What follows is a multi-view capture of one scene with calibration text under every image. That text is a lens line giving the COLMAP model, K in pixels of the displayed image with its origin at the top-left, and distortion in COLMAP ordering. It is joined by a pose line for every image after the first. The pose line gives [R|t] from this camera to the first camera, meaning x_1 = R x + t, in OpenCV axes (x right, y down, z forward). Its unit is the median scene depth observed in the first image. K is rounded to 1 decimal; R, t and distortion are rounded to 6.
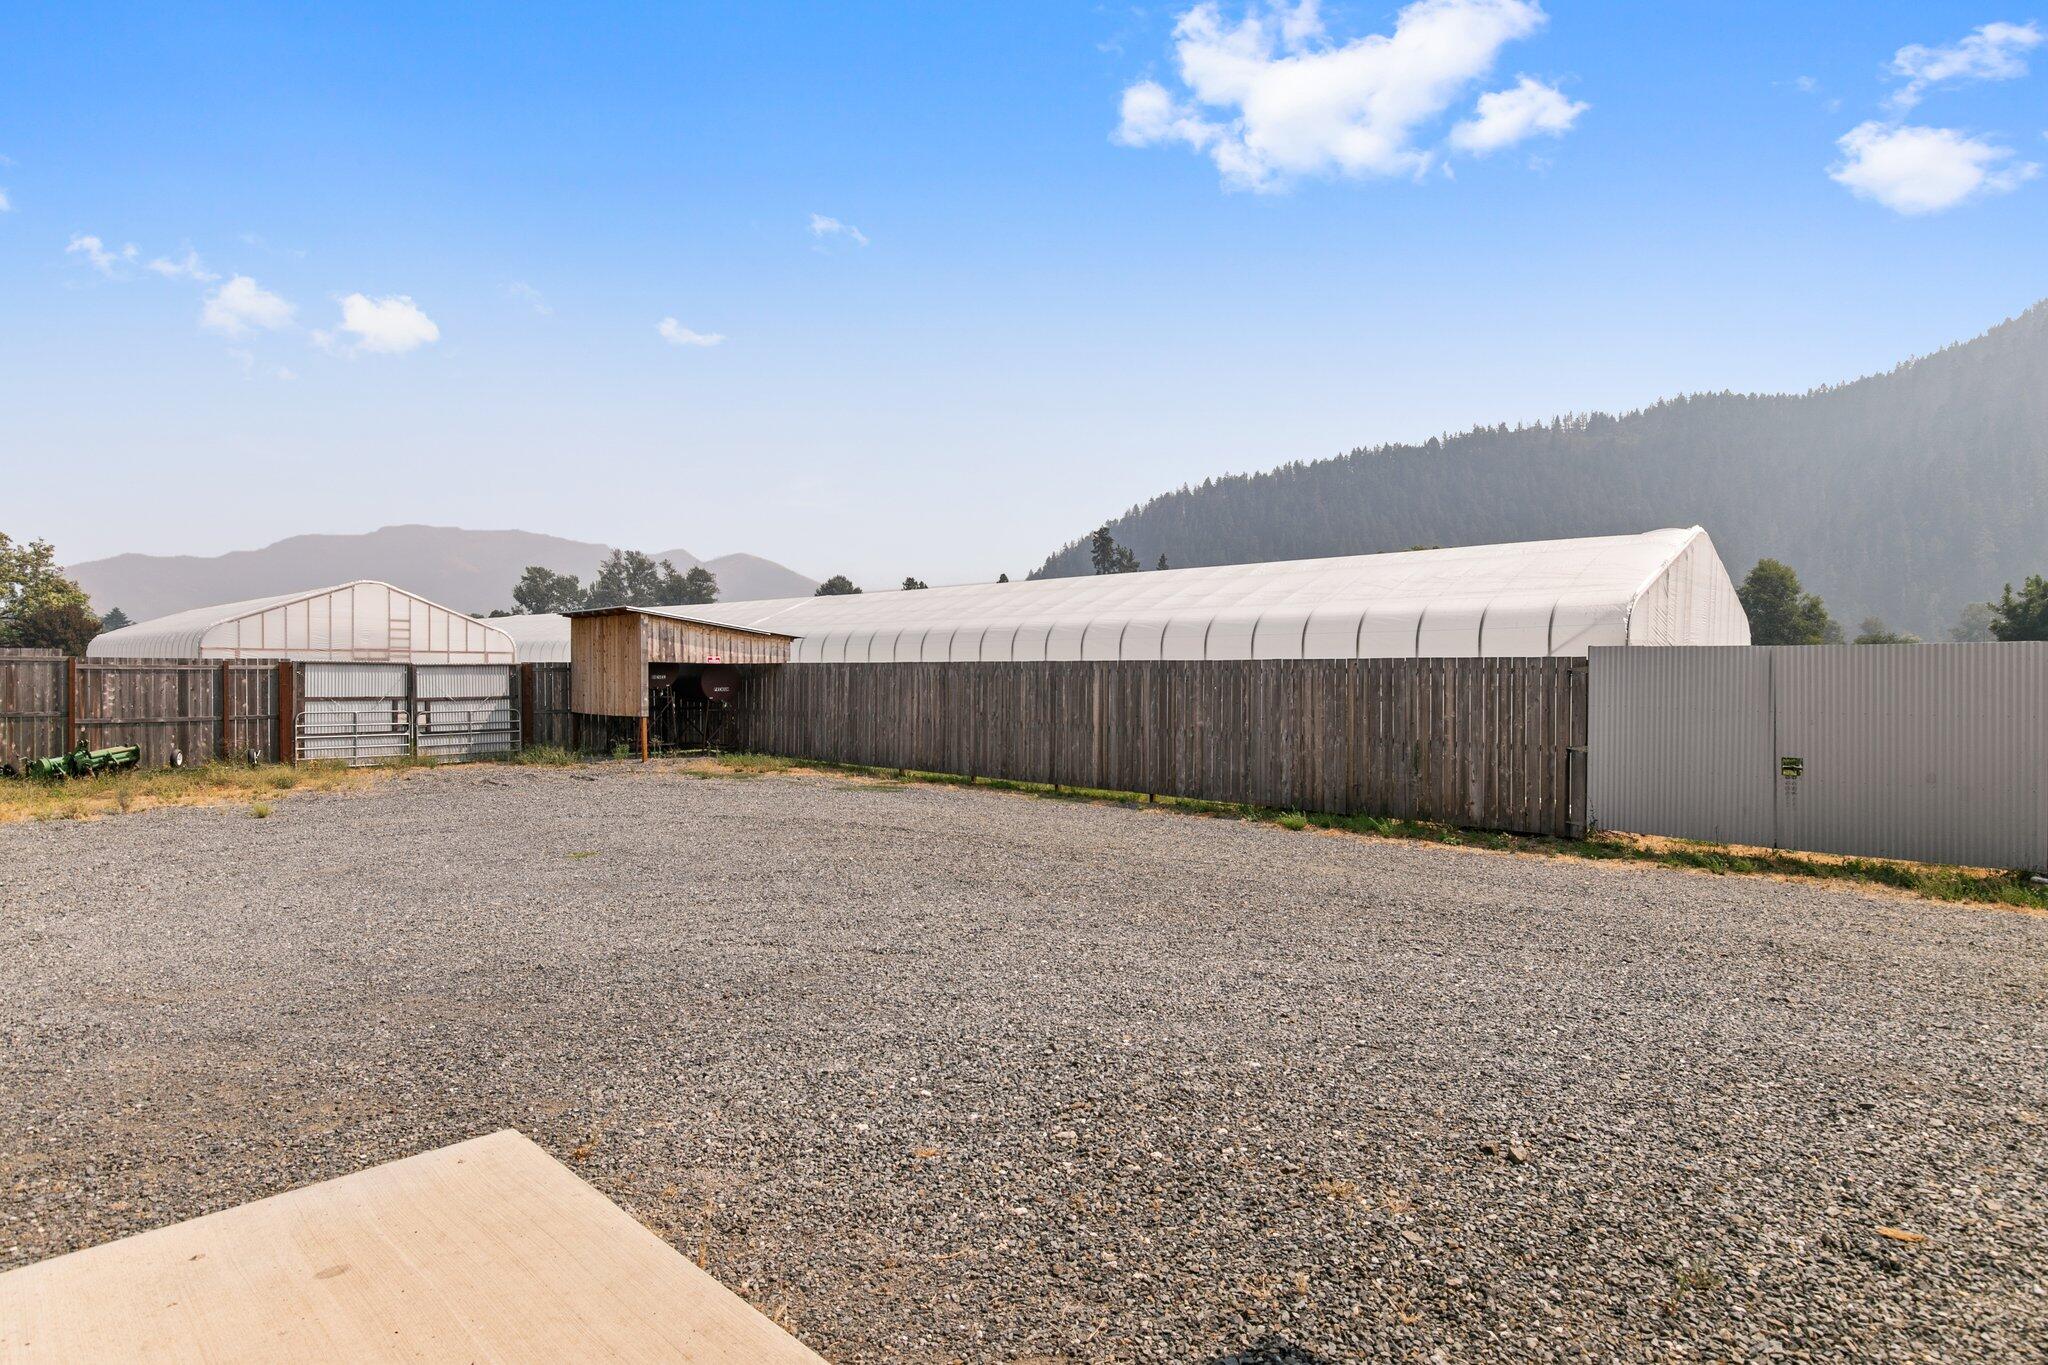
lens RADIAL K [[1104.1, 0, 1045.7], [0, 1104.1, 685.1], [0, 0, 1]] dist [0.000181, 0.000522]
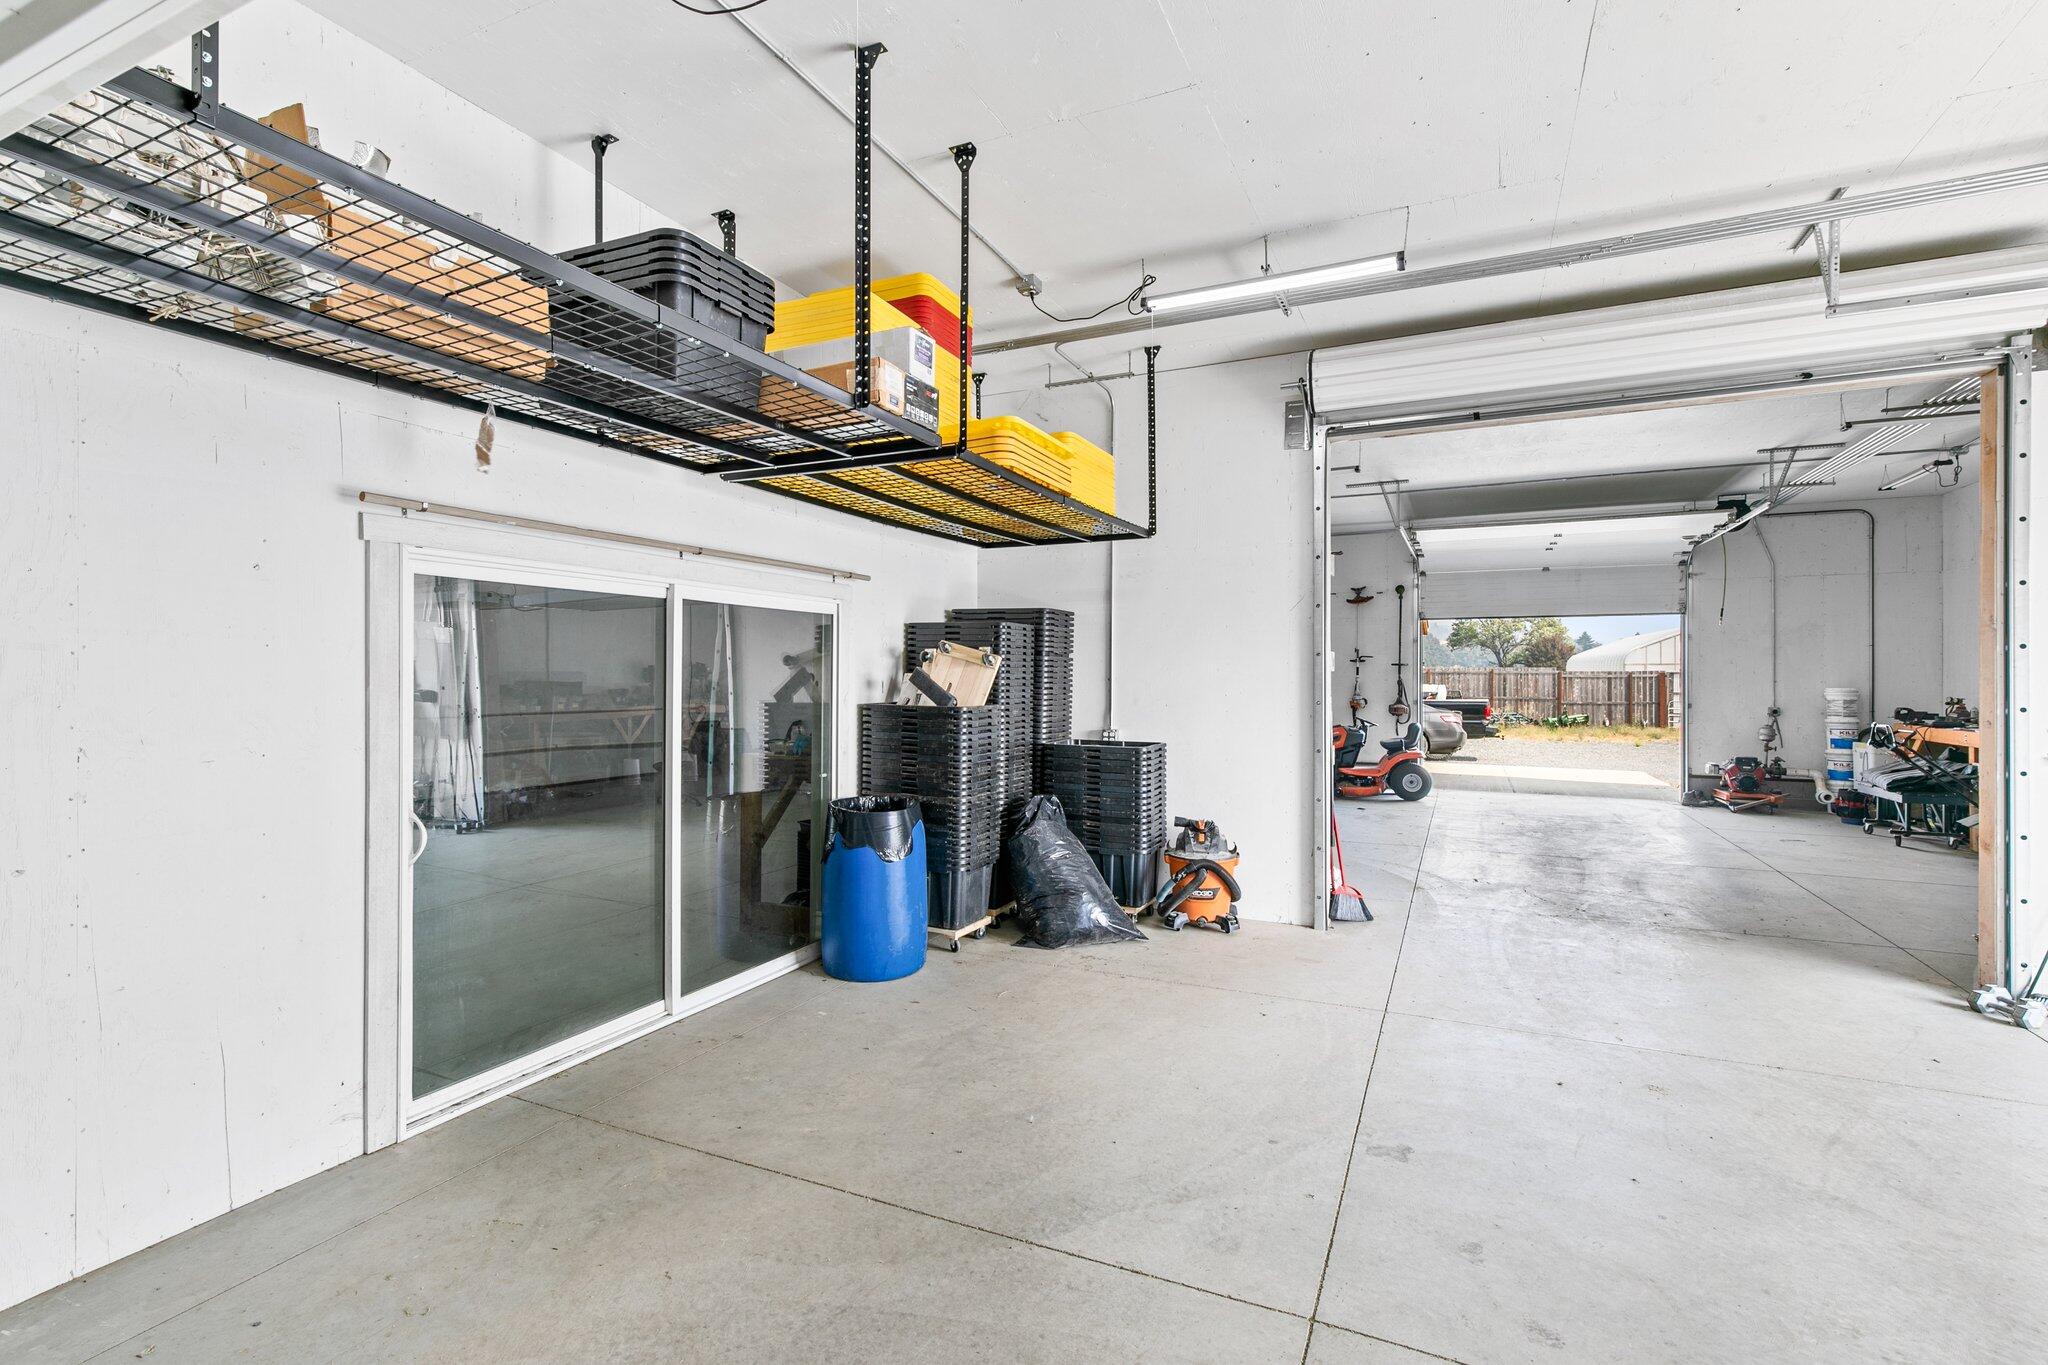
lens RADIAL K [[926.1, 0, 1032.2], [0, 926.1, 677.5], [0, 0, 1]] dist [0.006070, -0.000294]
pose [[0.327849, -0.003549, -0.944723, 0.430851], [-0.009182, 0.999934, -0.006943, 0.007477], [0.944685, 0.010951, 0.327795, -0.498076]]
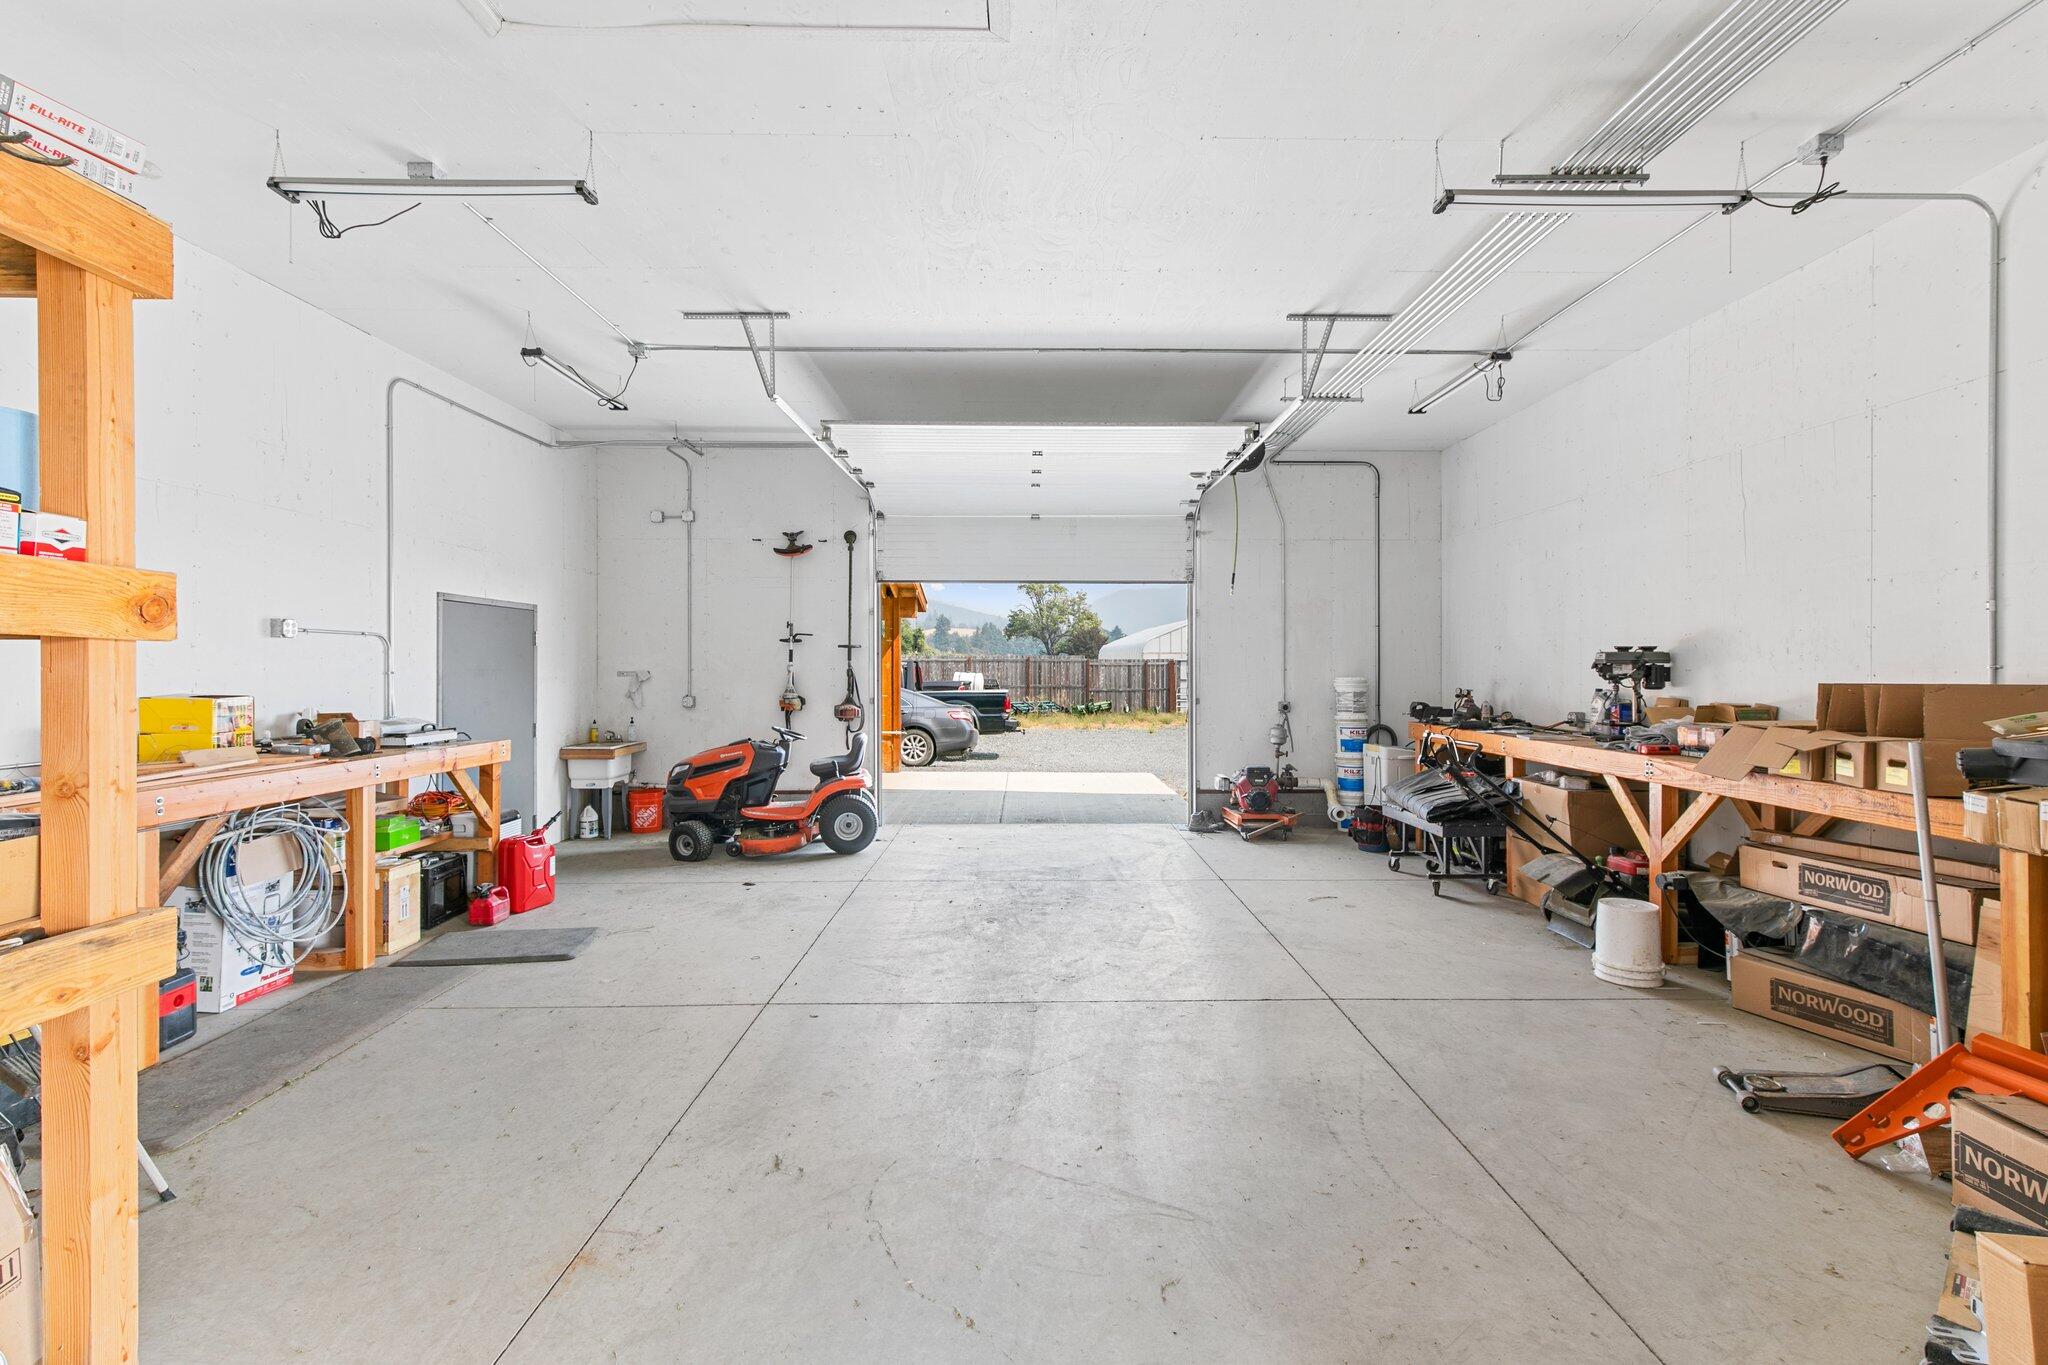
lens RADIAL K [[926.1, 0, 1024.4], [0, 926.1, 674.9], [0, 0, 1]] dist [0.006070, -0.000294]
pose [[0.696972, 0.002172, -0.717095, 0.298221], [-0.003119, 0.999995, -0.000003, 0.005235], [0.717092, 0.002239, 0.696975, -0.316865]]
